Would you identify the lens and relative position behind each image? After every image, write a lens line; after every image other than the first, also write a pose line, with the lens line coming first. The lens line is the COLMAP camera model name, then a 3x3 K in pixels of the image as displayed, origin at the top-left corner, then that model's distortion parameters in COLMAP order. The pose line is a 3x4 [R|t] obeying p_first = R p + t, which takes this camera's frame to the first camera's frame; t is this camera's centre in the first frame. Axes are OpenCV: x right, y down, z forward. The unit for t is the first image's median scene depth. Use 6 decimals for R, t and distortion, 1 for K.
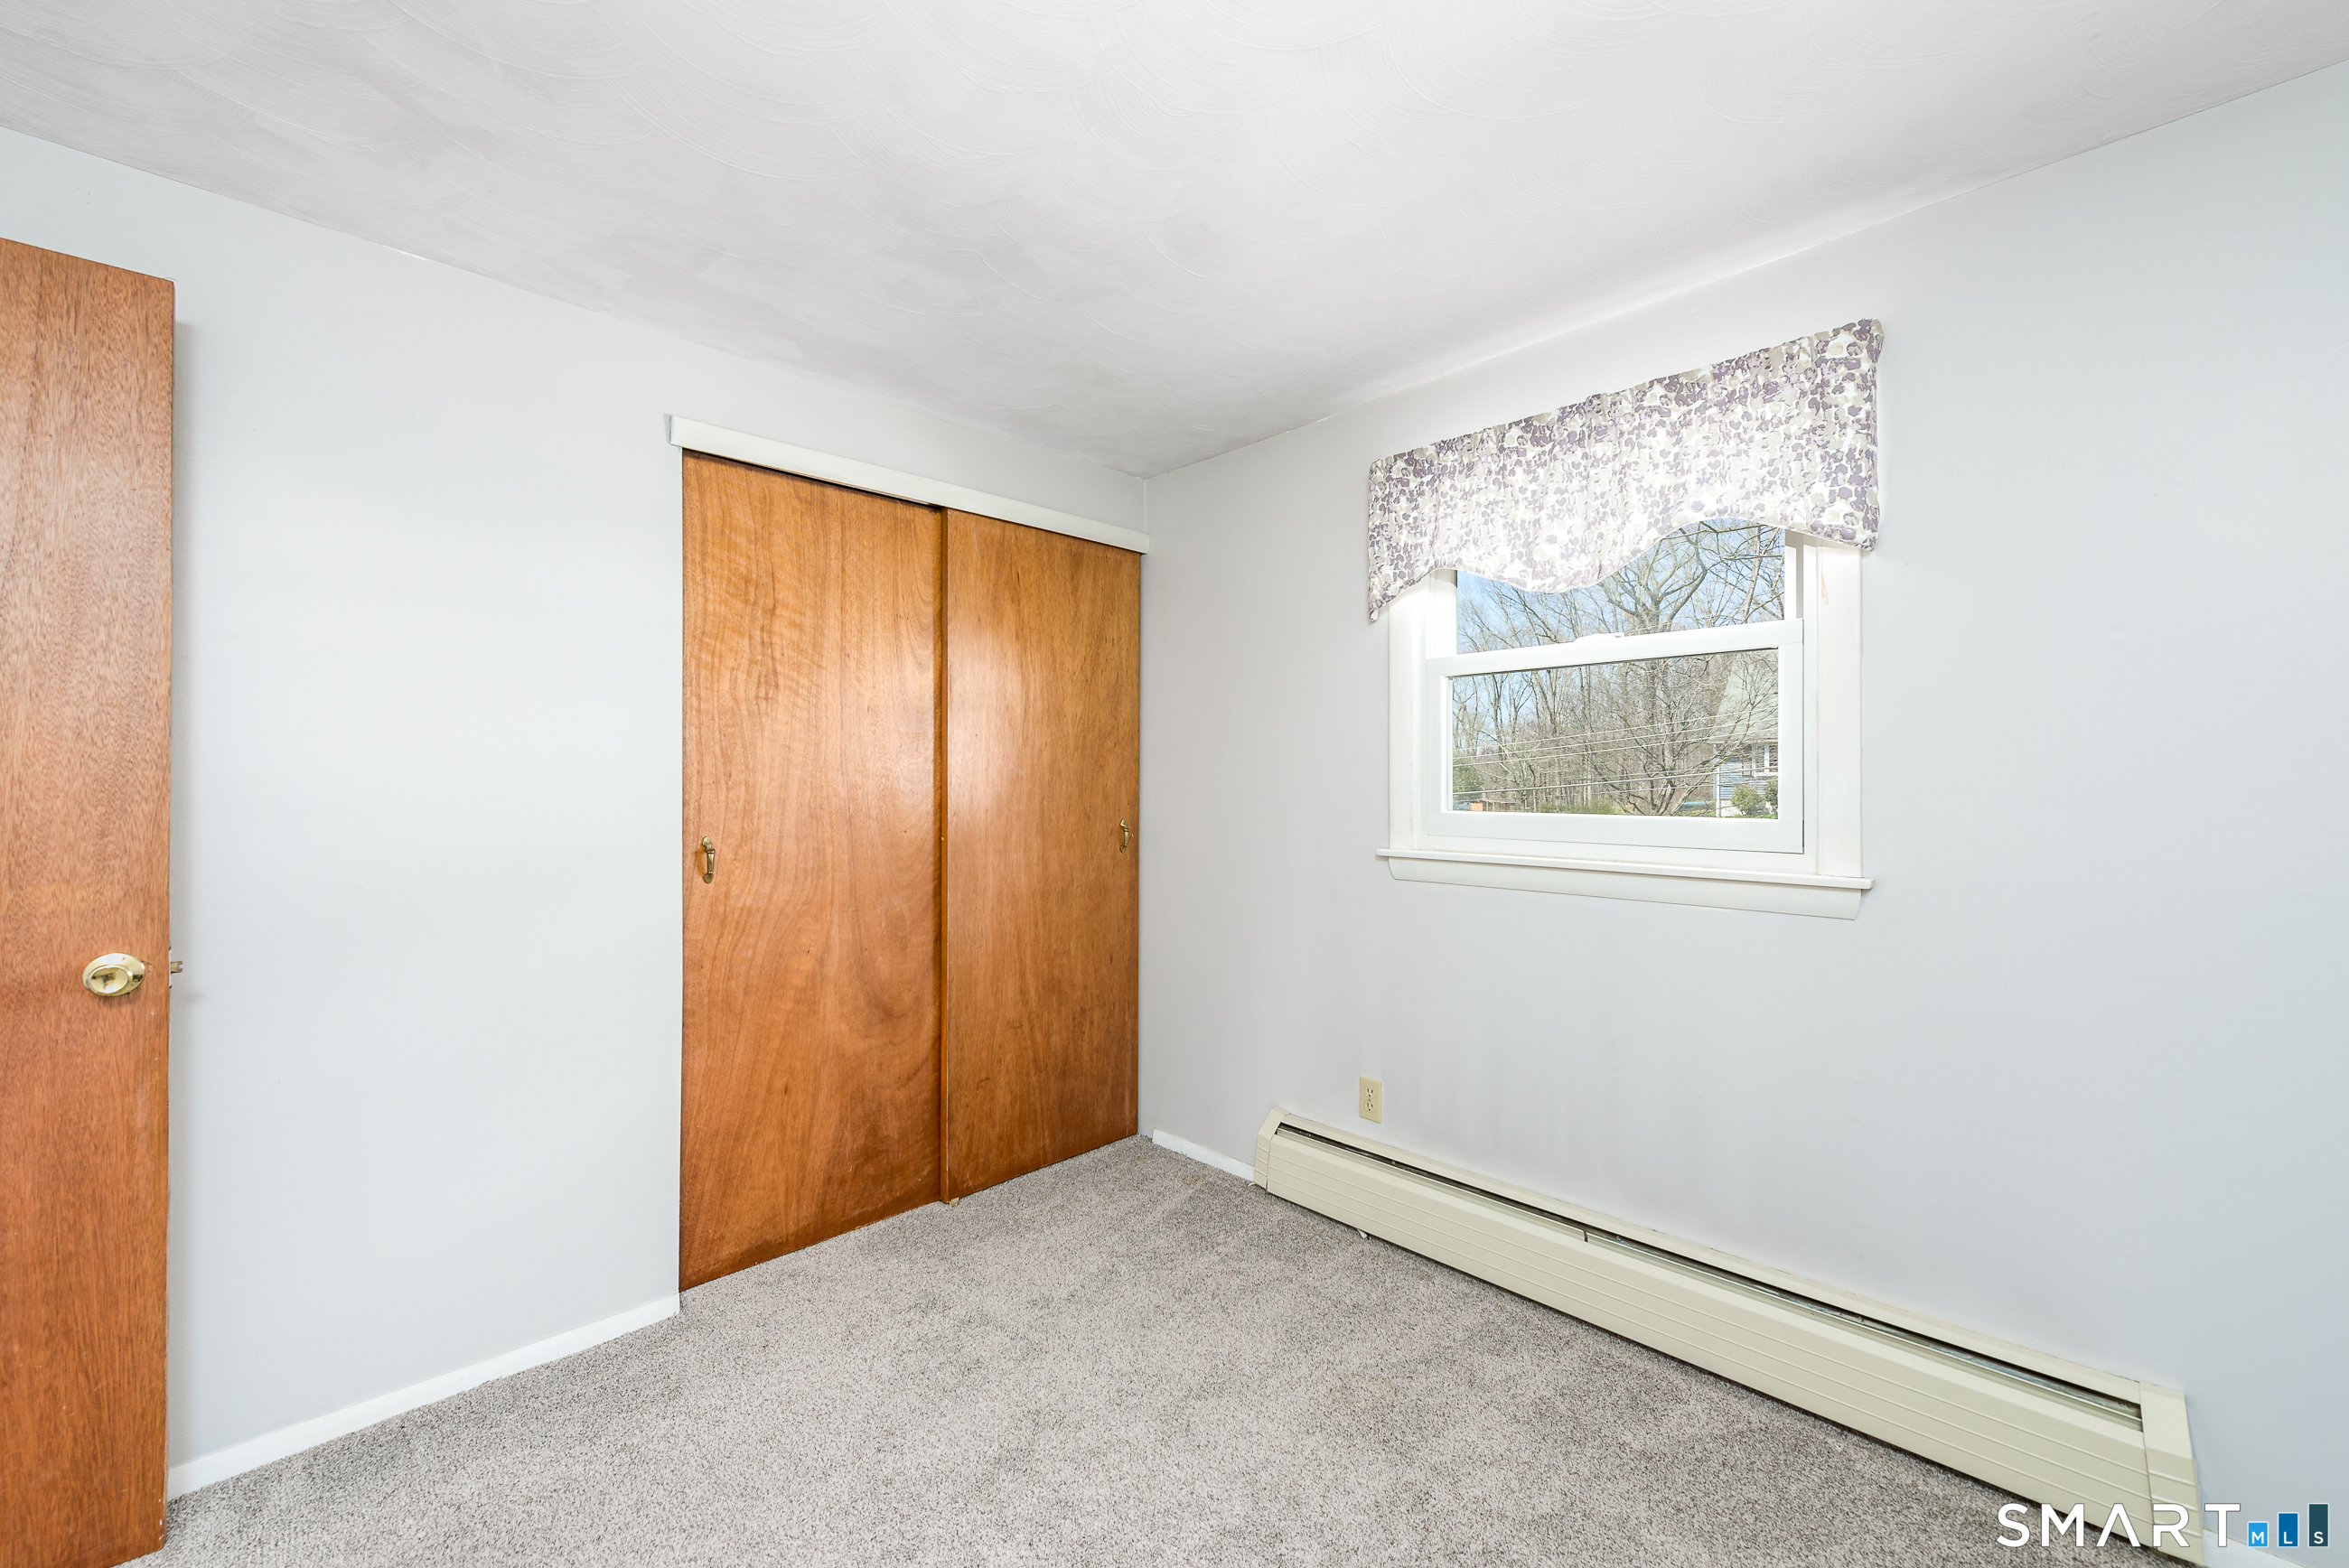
lens RADIAL K [[939.4, 0, 1179.4], [0, 939.4, 786.4], [0, 0, 1]] dist [0.004355, -0.001234]
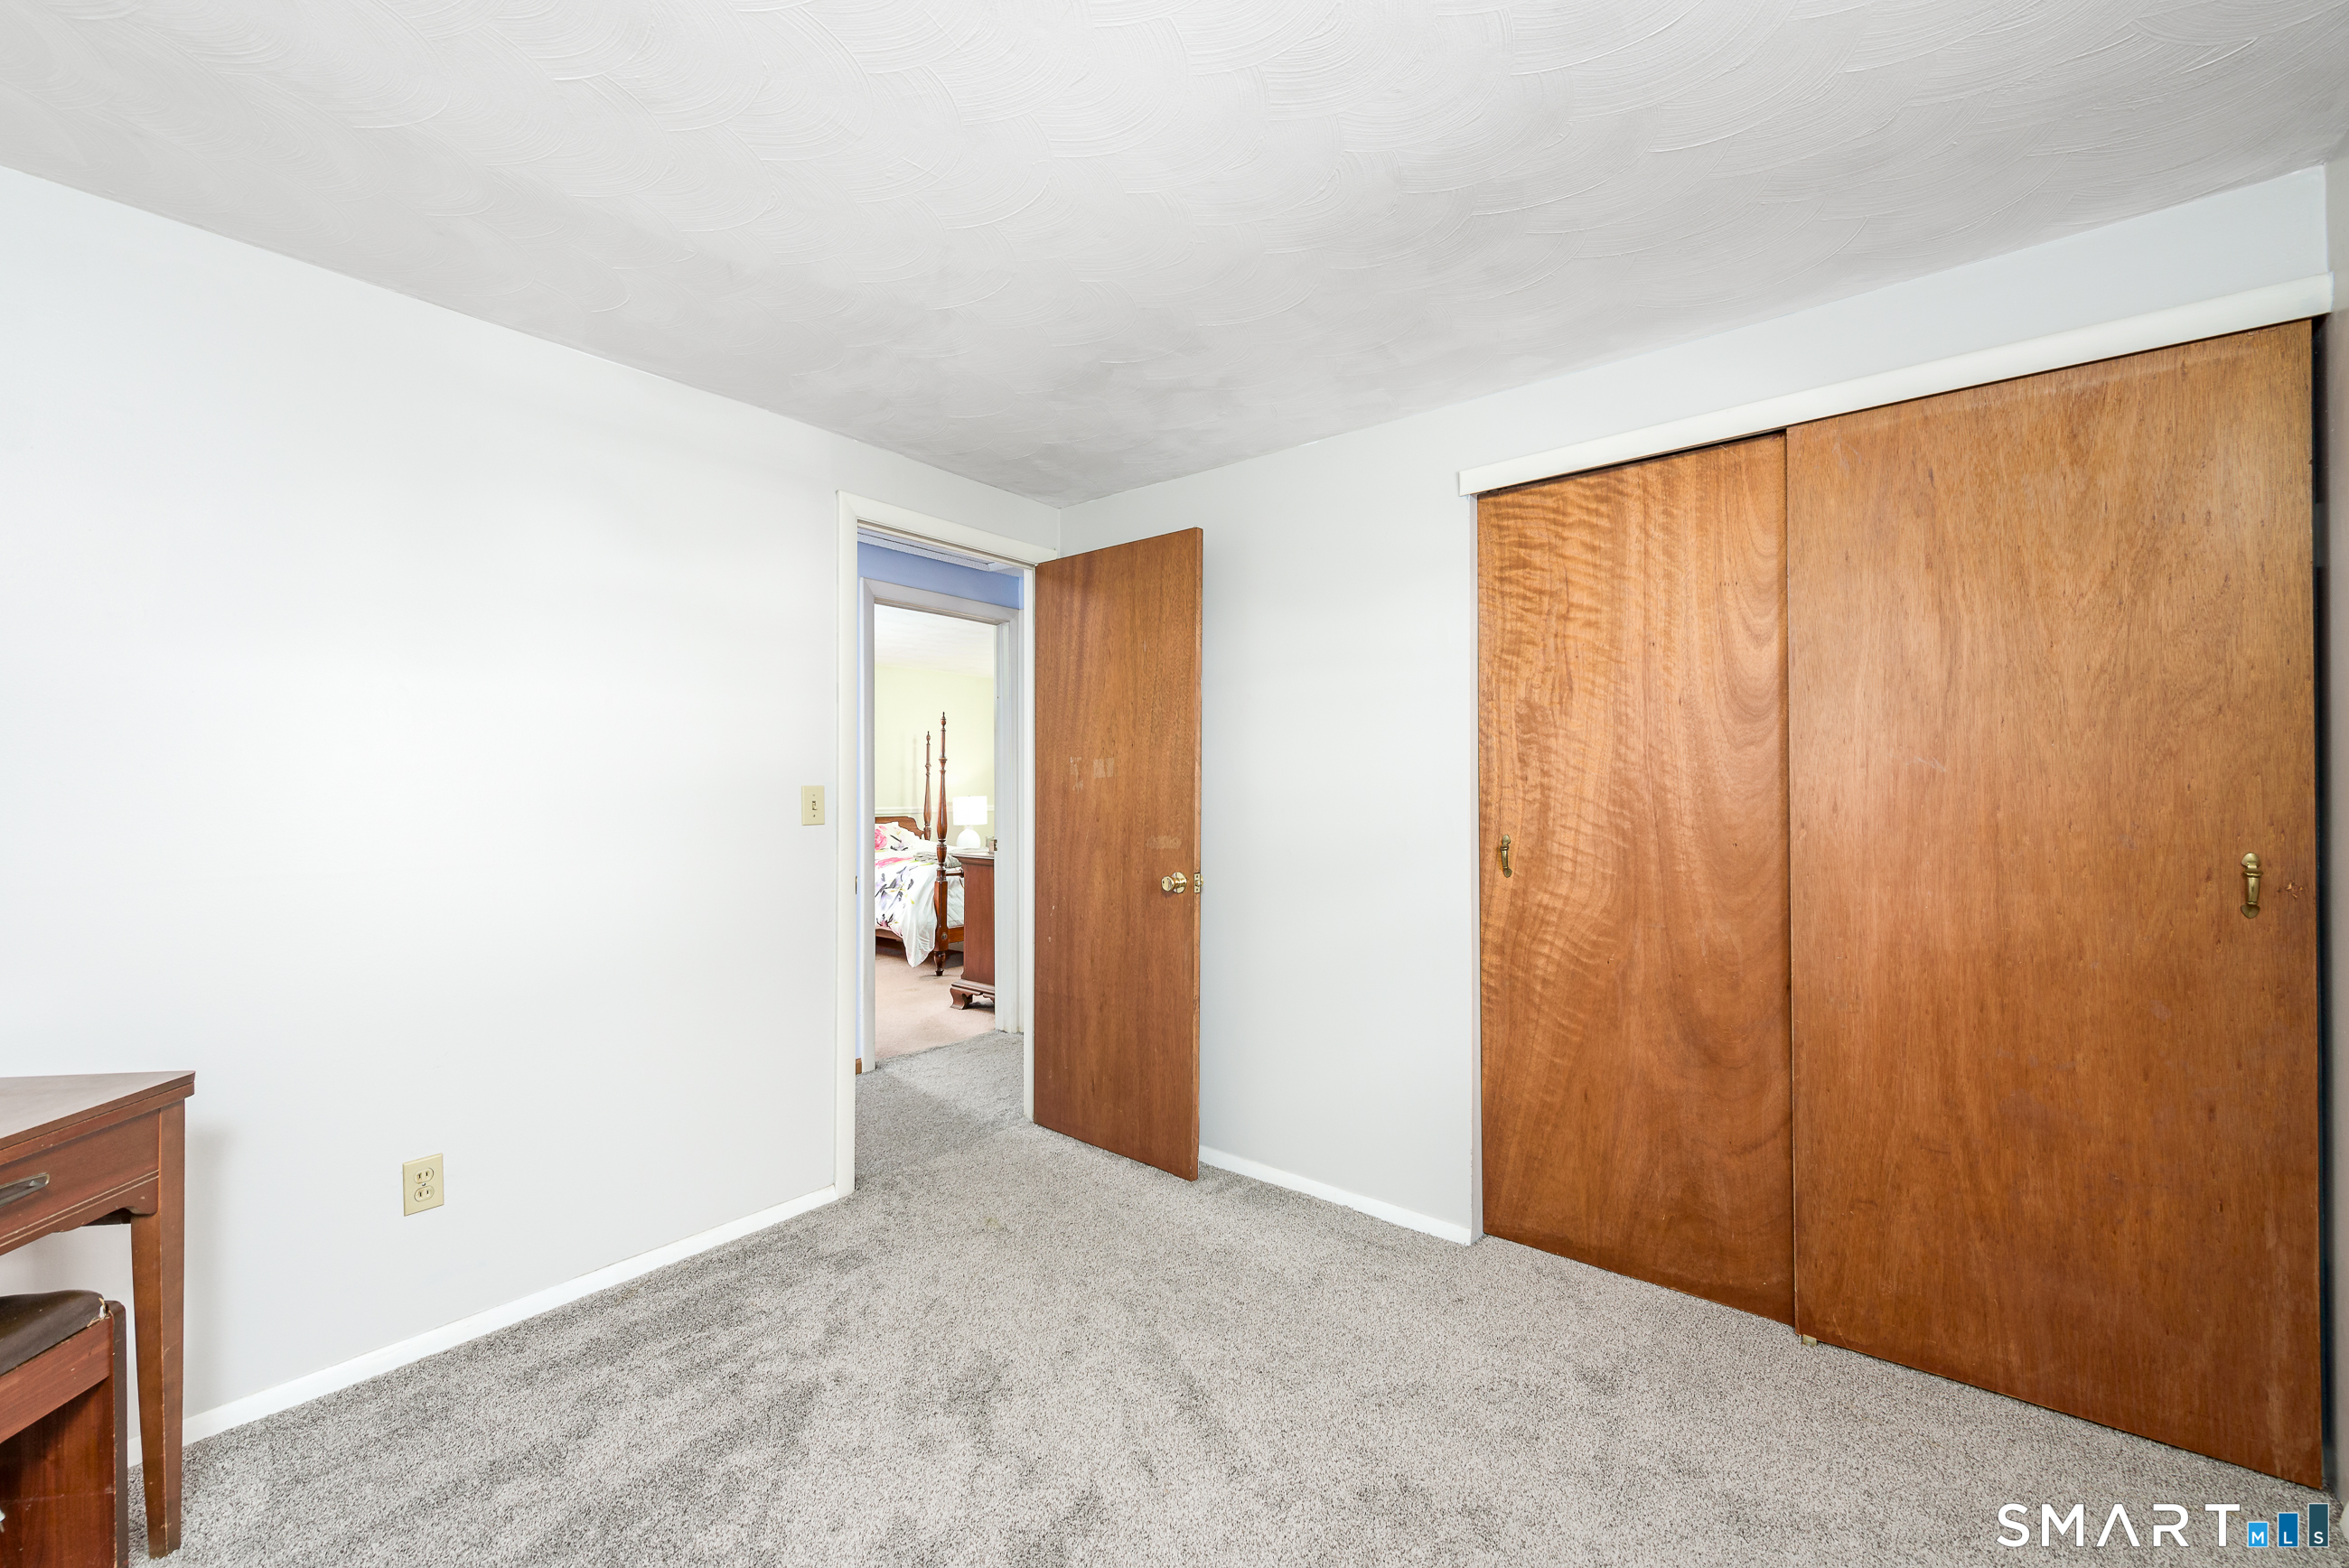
lens RADIAL K [[939.4, 0, 1166.4], [0, 939.4, 785.7], [0, 0, 1]] dist [0.004355, -0.001234]
pose [[0.097884, -0.004122, -0.995189, 0.514142], [0.000460, 0.999992, -0.004097, 0.000214], [0.995198, -0.000057, 0.097885, 0.459310]]
